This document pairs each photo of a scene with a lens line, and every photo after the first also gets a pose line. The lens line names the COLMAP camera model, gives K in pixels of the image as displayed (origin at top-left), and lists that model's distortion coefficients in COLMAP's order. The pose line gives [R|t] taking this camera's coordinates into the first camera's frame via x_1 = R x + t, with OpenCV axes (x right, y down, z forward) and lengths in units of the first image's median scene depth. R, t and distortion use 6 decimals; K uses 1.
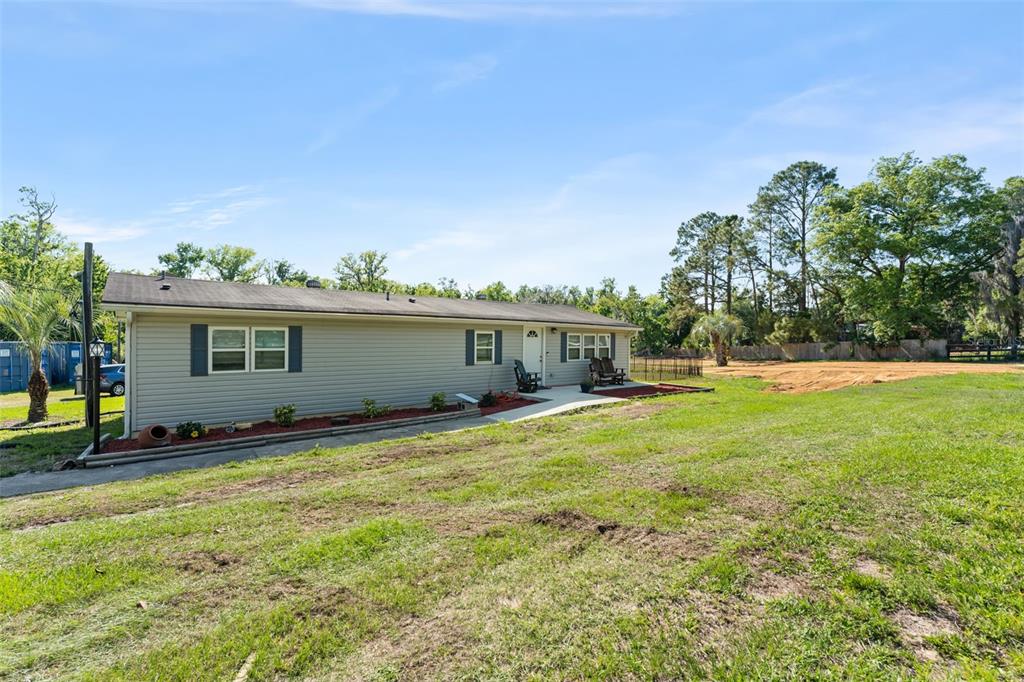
lens RADIAL K [[434.0, 0, 516.2], [0, 434.0, 347.6], [0, 0, 1]] dist [0.002247, 0.000187]
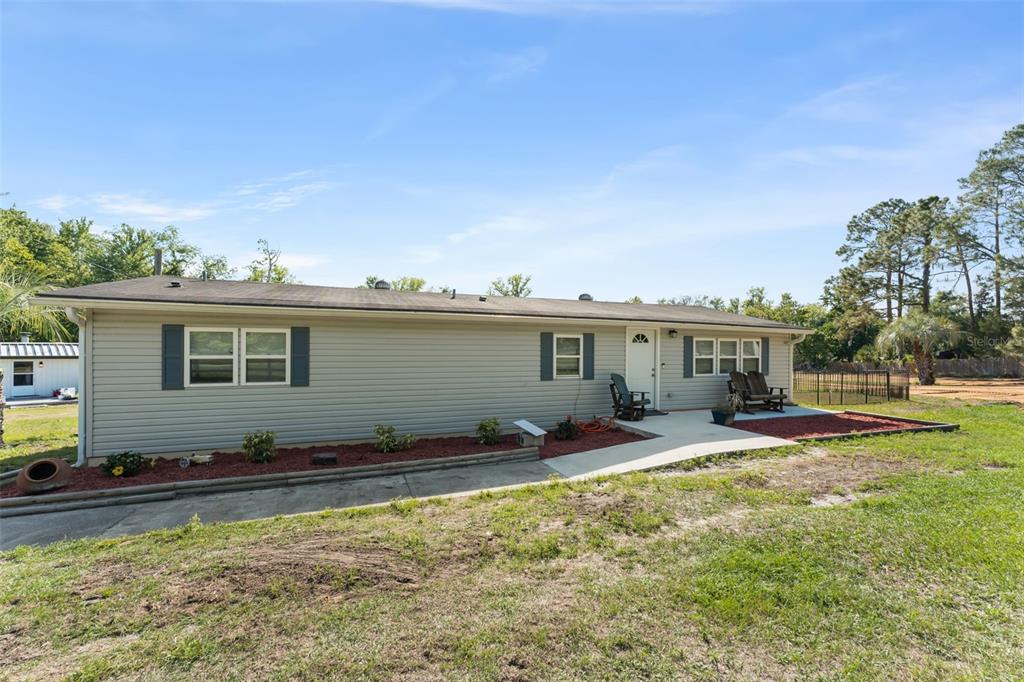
lens RADIAL K [[406.5, 0, 518.6], [0, 406.5, 356.6], [0, 0, 1]] dist [0.000561, 0.000180]
pose [[0.949195, -0.000885, -0.314687, 0.059648], [-0.002294, 0.999950, -0.009731, 0.006425], [0.314680, 0.009958, 0.949146, 0.292954]]
